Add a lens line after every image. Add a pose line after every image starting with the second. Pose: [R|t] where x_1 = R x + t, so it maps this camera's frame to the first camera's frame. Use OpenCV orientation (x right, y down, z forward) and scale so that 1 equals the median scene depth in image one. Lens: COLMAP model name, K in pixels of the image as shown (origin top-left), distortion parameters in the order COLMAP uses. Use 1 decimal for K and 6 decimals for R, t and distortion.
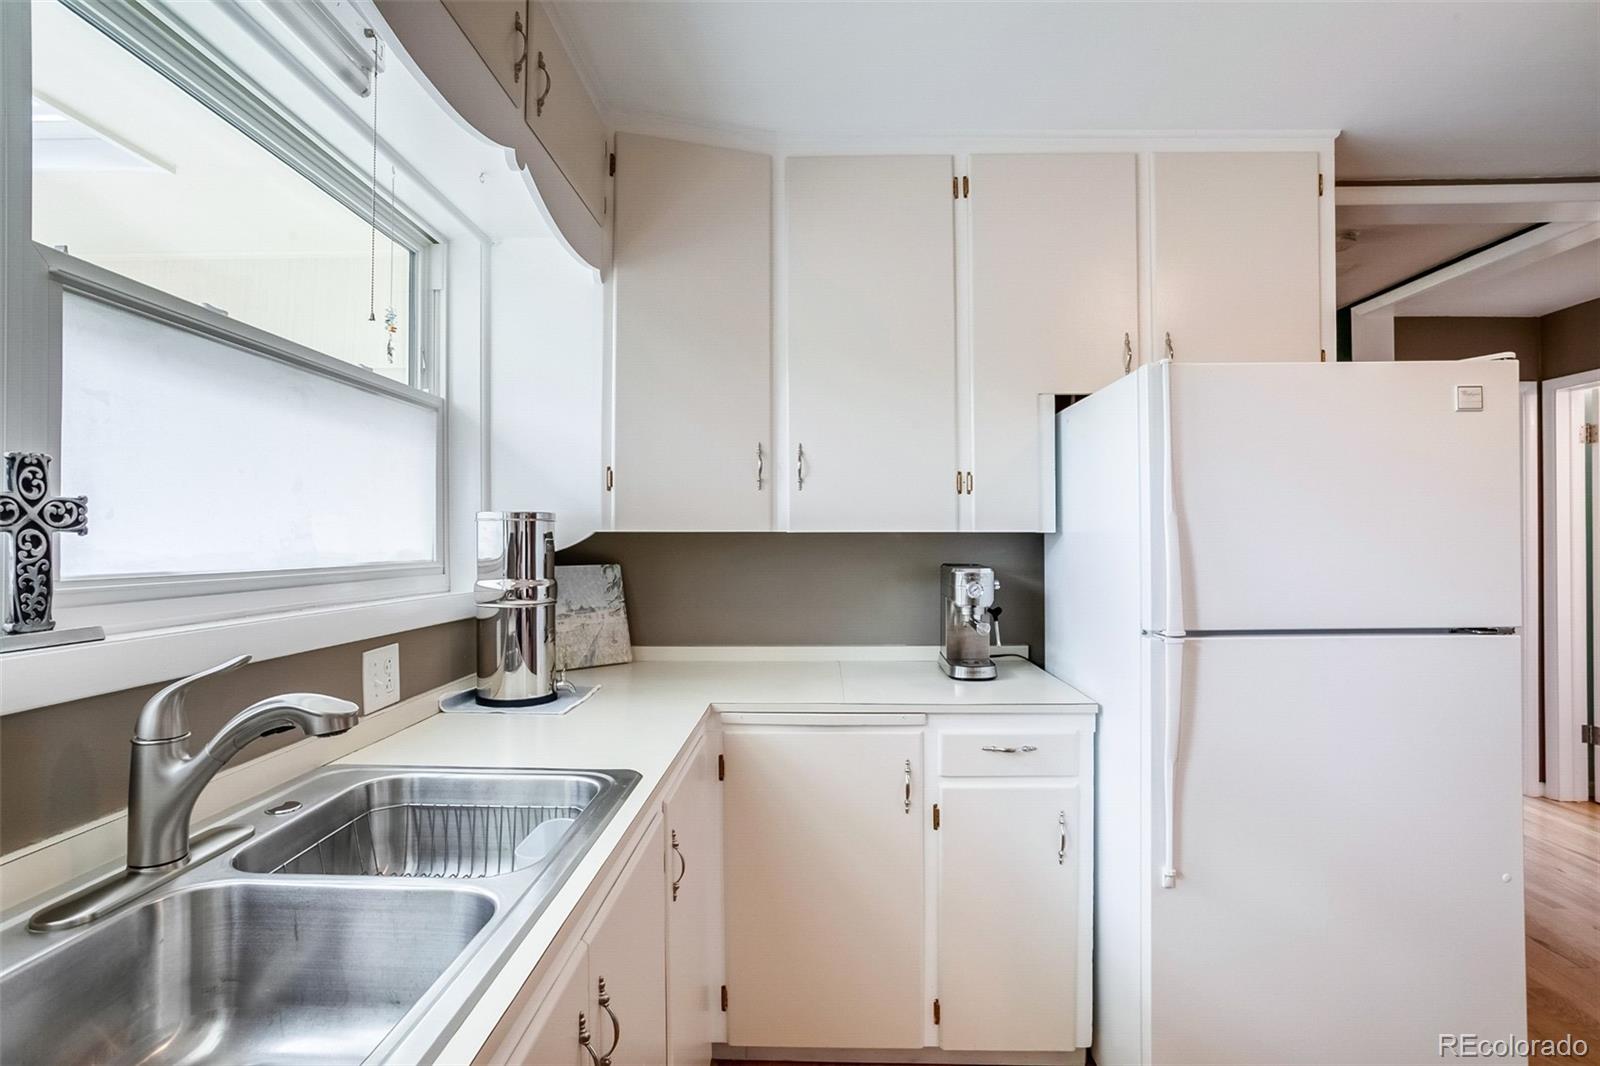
lens RADIAL K [[766.0, 0, 793.8], [0, 766.0, 536.6], [0, 0, 1]] dist [-0.063521, 0.032507]
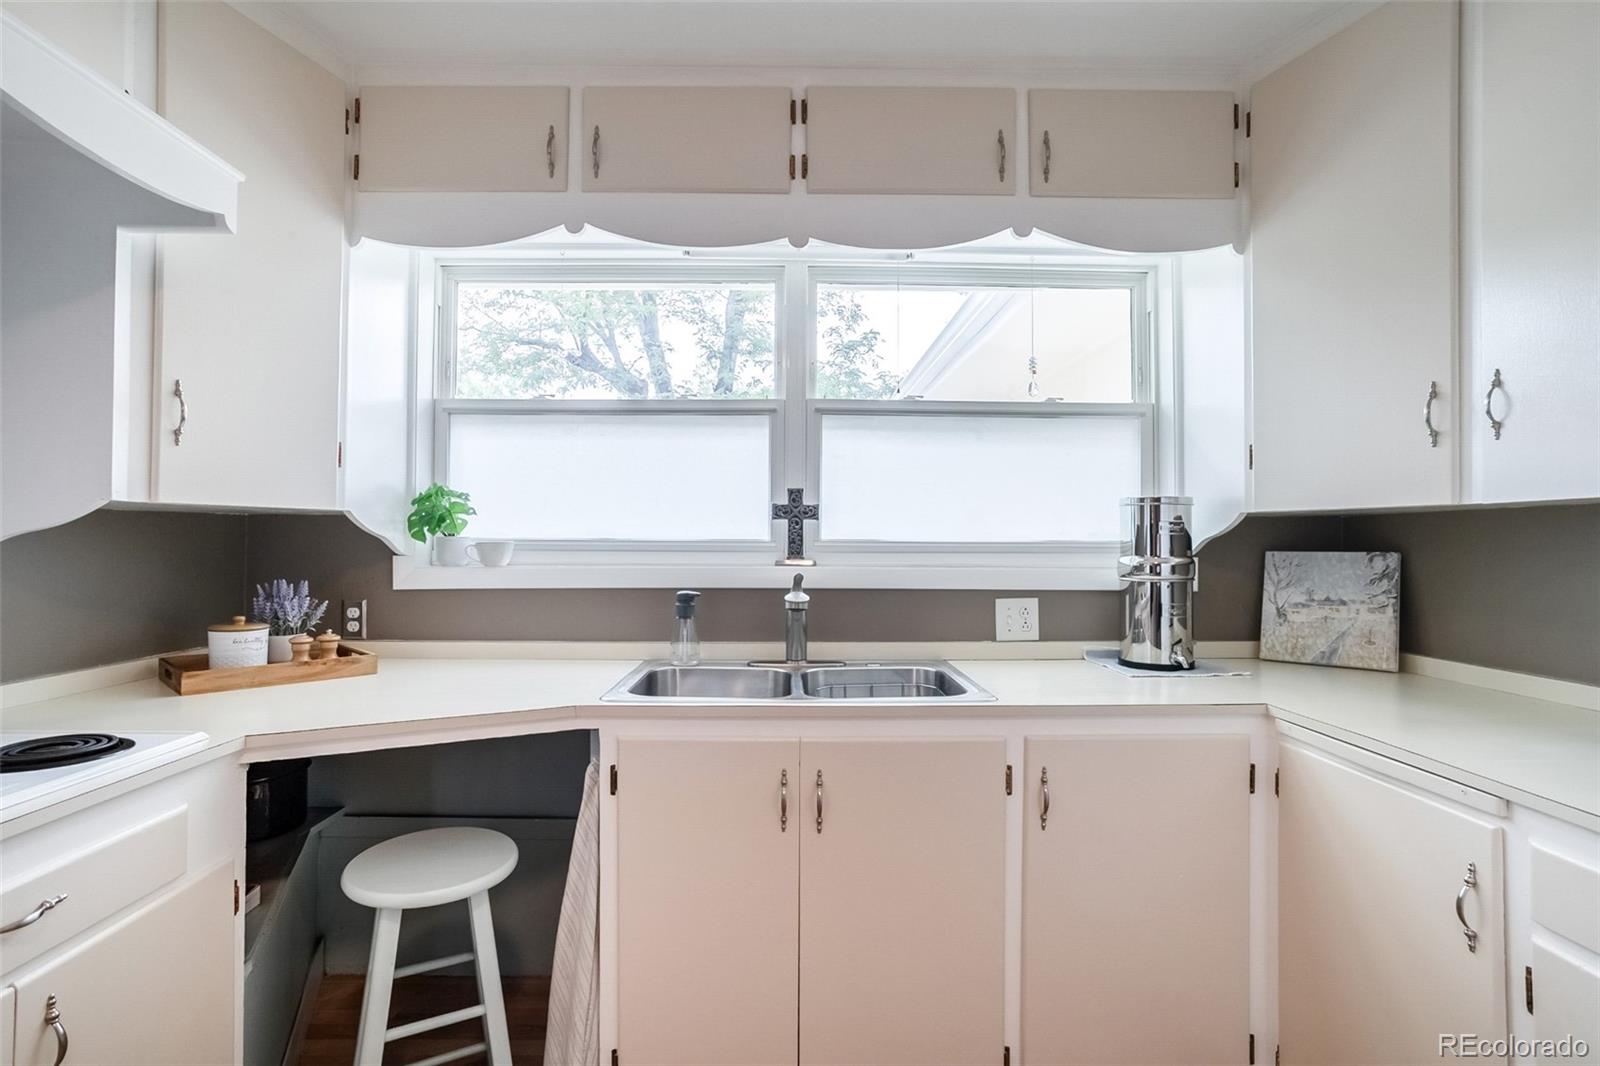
lens RADIAL K [[762.8, 0, 786.0], [0, 762.8, 531.3], [0, 0, 1]] dist [-0.050845, 0.022924]
pose [[0.041051, -0.010914, -0.999097, 0.588147], [0.000364, 0.999940, -0.010908, 0.024084], [0.999157, 0.000084, 0.041053, 0.336104]]
